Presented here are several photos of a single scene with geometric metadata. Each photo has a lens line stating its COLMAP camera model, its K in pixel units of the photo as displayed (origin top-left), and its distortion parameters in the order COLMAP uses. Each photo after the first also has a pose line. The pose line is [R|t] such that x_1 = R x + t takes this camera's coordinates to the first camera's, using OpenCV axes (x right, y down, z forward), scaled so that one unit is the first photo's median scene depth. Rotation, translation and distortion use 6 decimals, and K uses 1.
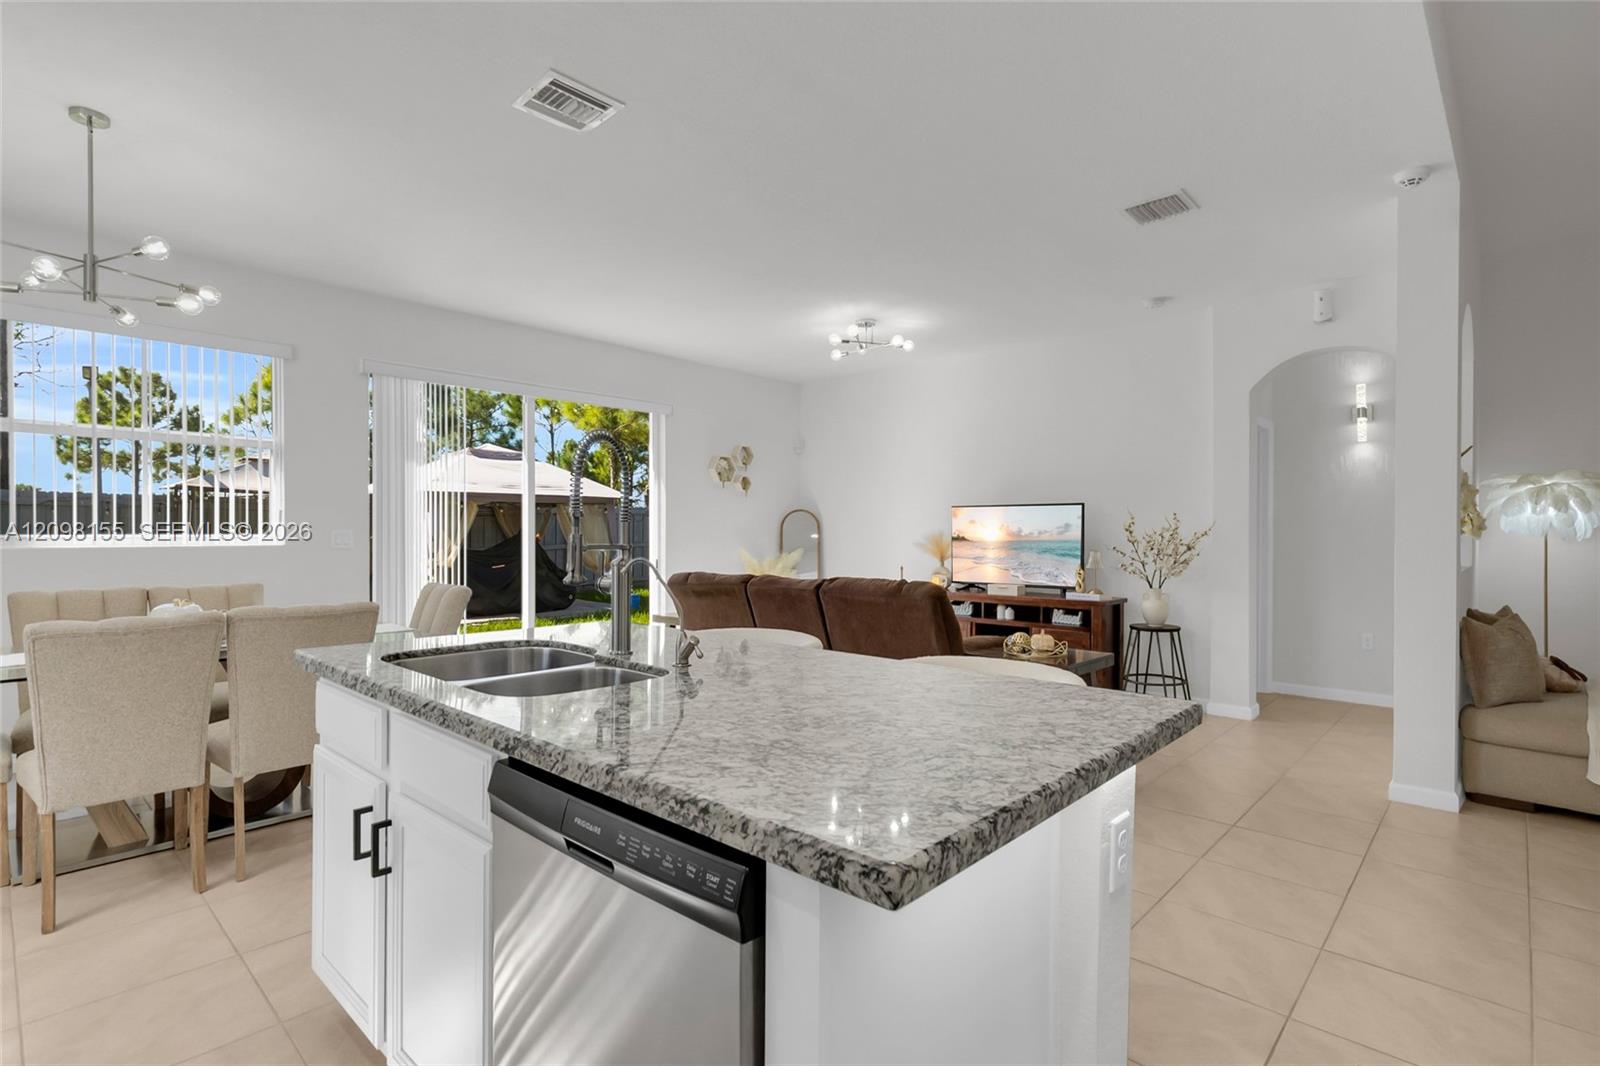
lens RADIAL K [[778.4, 0, 792.1], [0, 778.4, 536.6], [0, 0, 1]] dist [-0.000035, 0.000180]
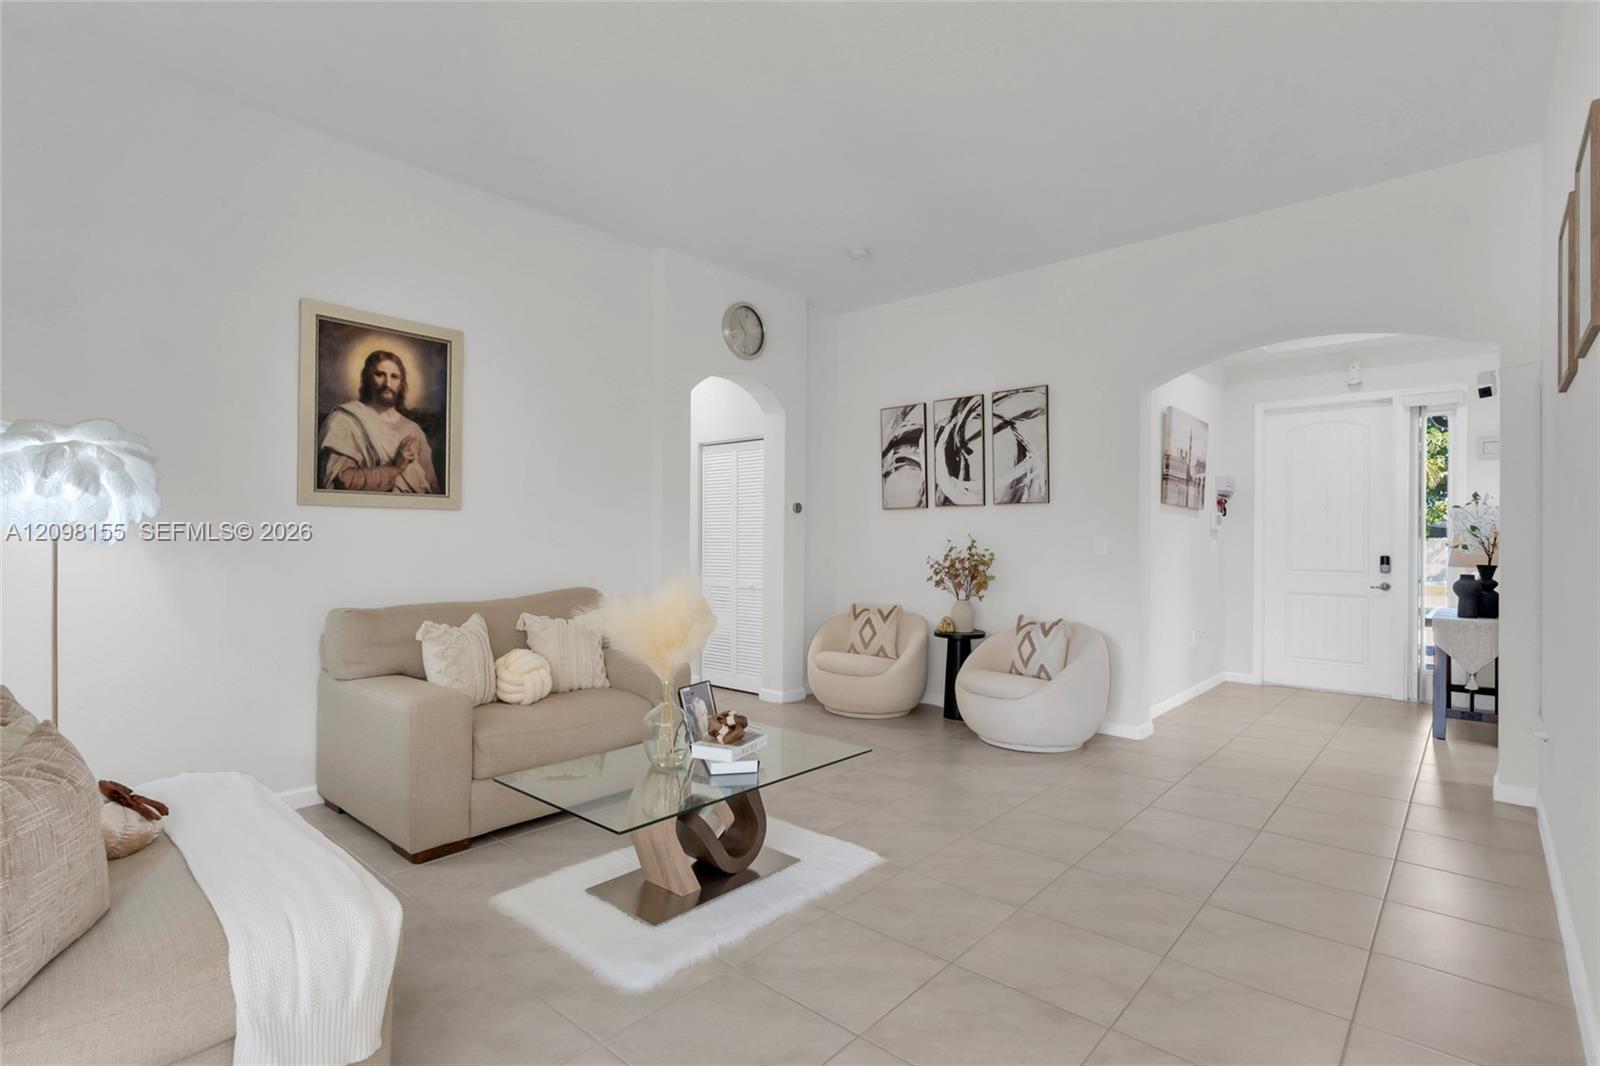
lens RADIAL K [[767.8, 0, 789.6], [0, 767.8, 539.9], [0, 0, 1]] dist [-0.002916, -0.000733]
pose [[-0.027073, -0.001719, 0.999632, 0.417047], [-0.002743, 0.999995, 0.001646, -0.000635], [-0.999630, -0.002697, -0.027077, 0.502411]]
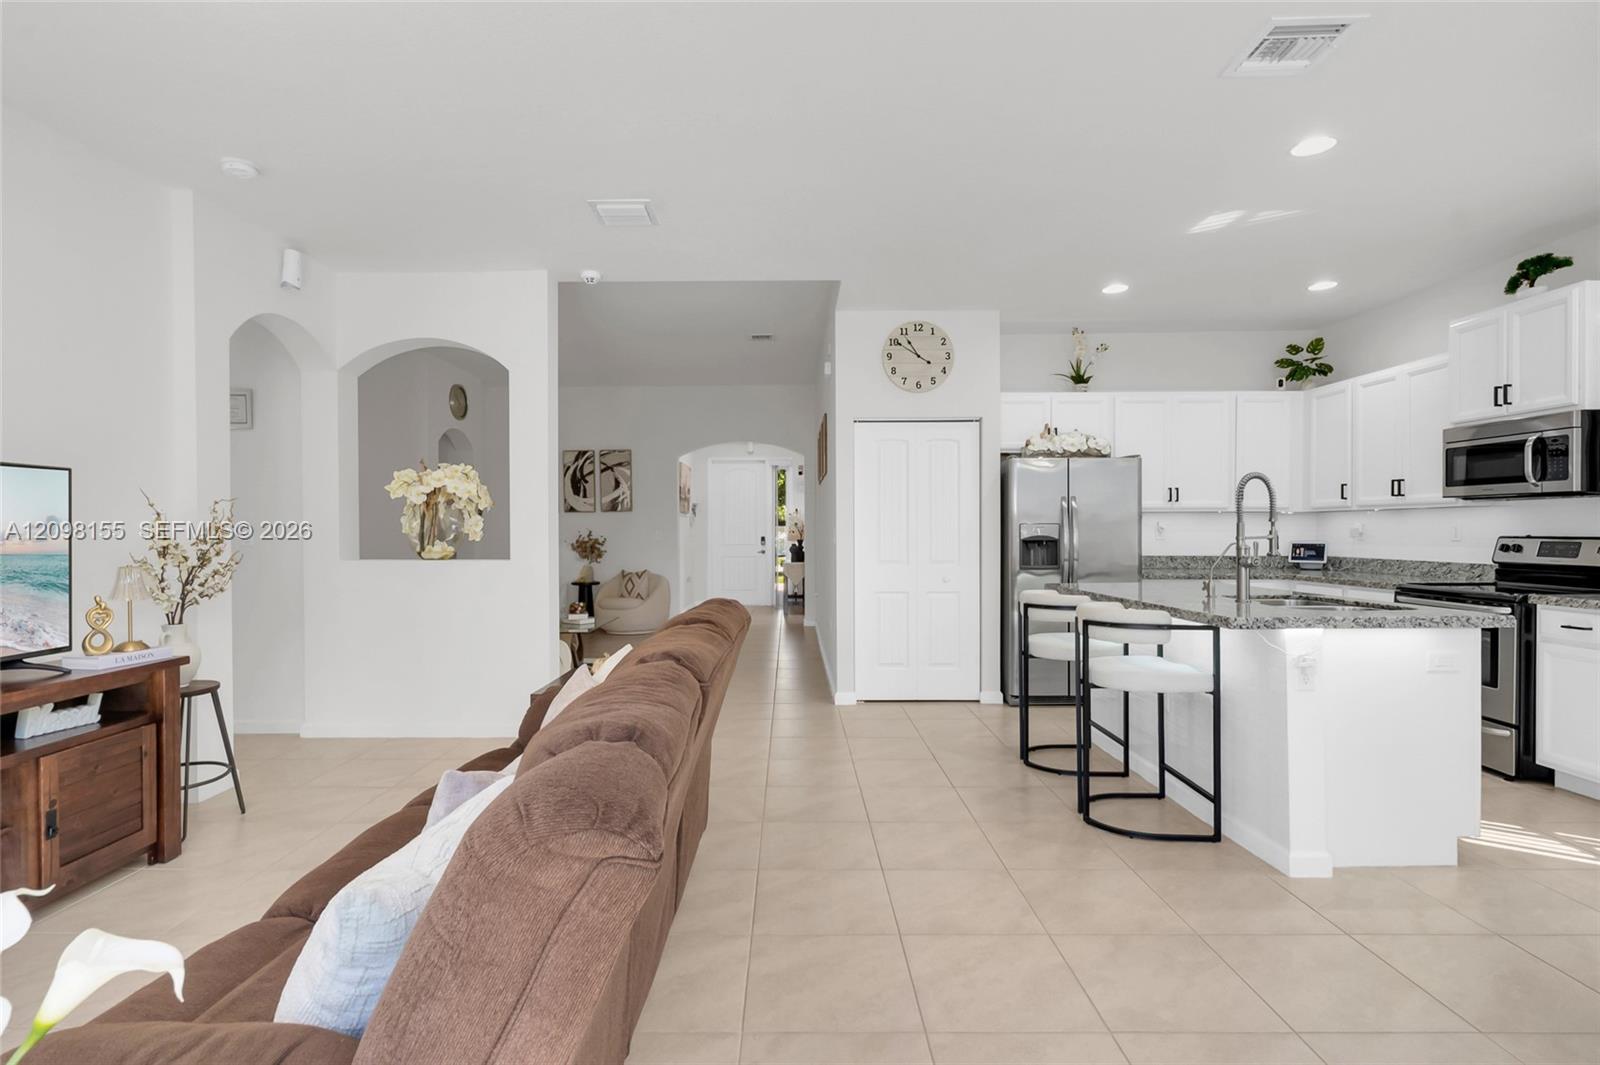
lens RADIAL K [[768.0, 0, 784.2], [0, 768.0, 534.4], [0, 0, 1]] dist [0.002057, 0.000069]
pose [[-0.681777, -0.003573, 0.731552, -0.337739], [0.004926, 0.999943, 0.009474, -0.007254], [-0.731544, 0.010063, -0.681720, 1.246009]]
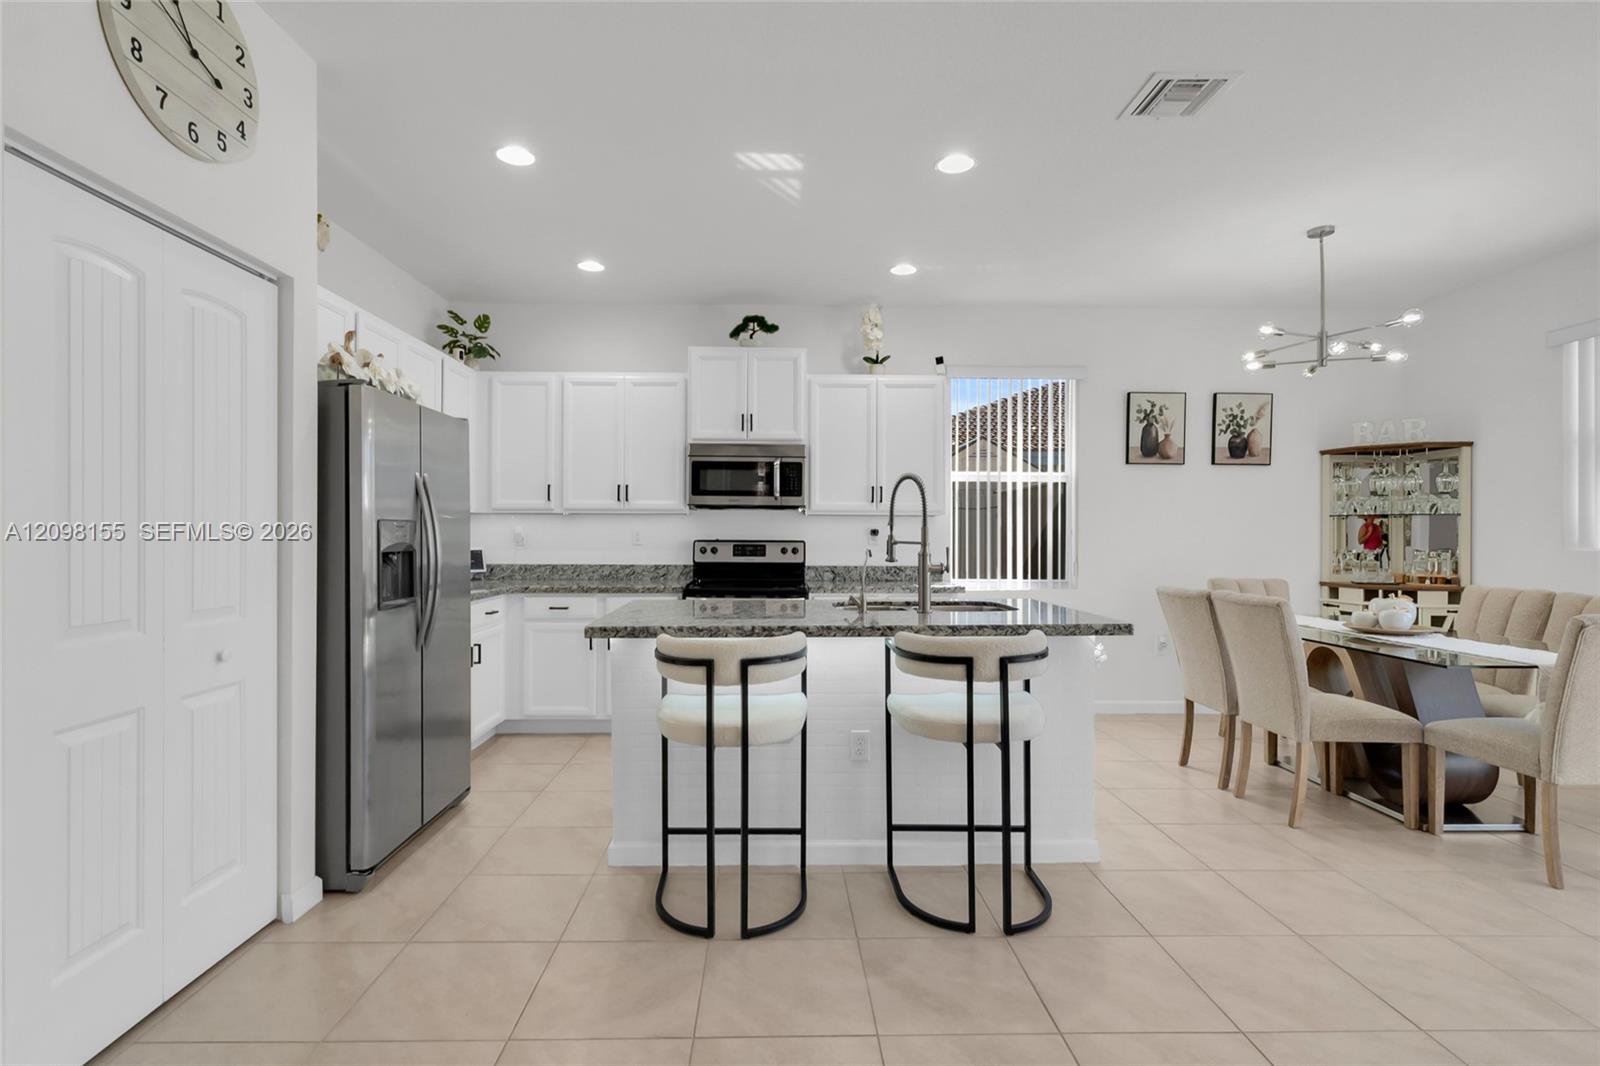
lens RADIAL K [[768.0, 0, 784.2], [0, 768.0, 534.9], [0, 0, 1]] dist [0.002057, 0.000069]
pose [[-0.715375, -0.004187, -0.698729, 0.449391], [-0.006767, 0.999977, 0.000936, -0.001365], [0.698708, 0.005398, -0.715386, 0.829152]]
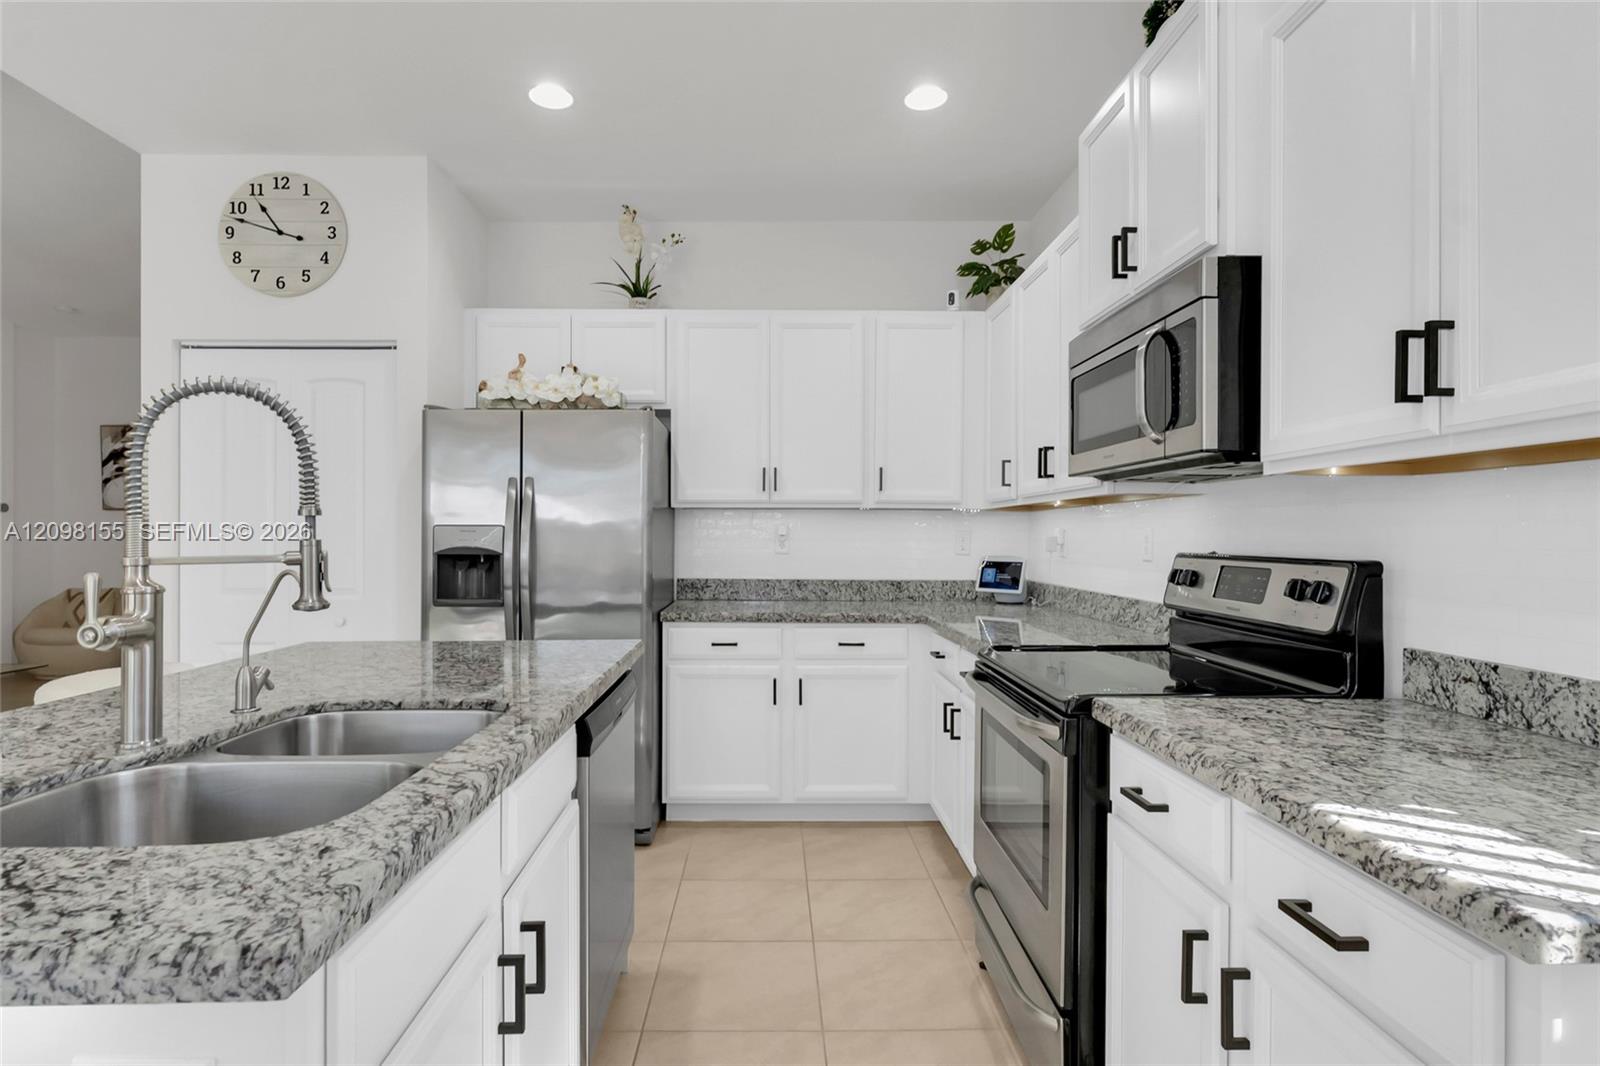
lens RADIAL K [[814.5, 0, 785.0], [0, 814.5, 535.1], [0, 0, 1]] dist [-0.001774, -0.000273]
pose [[-0.698605, -0.002172, 0.715504, -0.439540], [-0.001100, 0.999997, 0.001962, -0.003759], [-0.715507, 0.000584, -0.698606, 0.470947]]
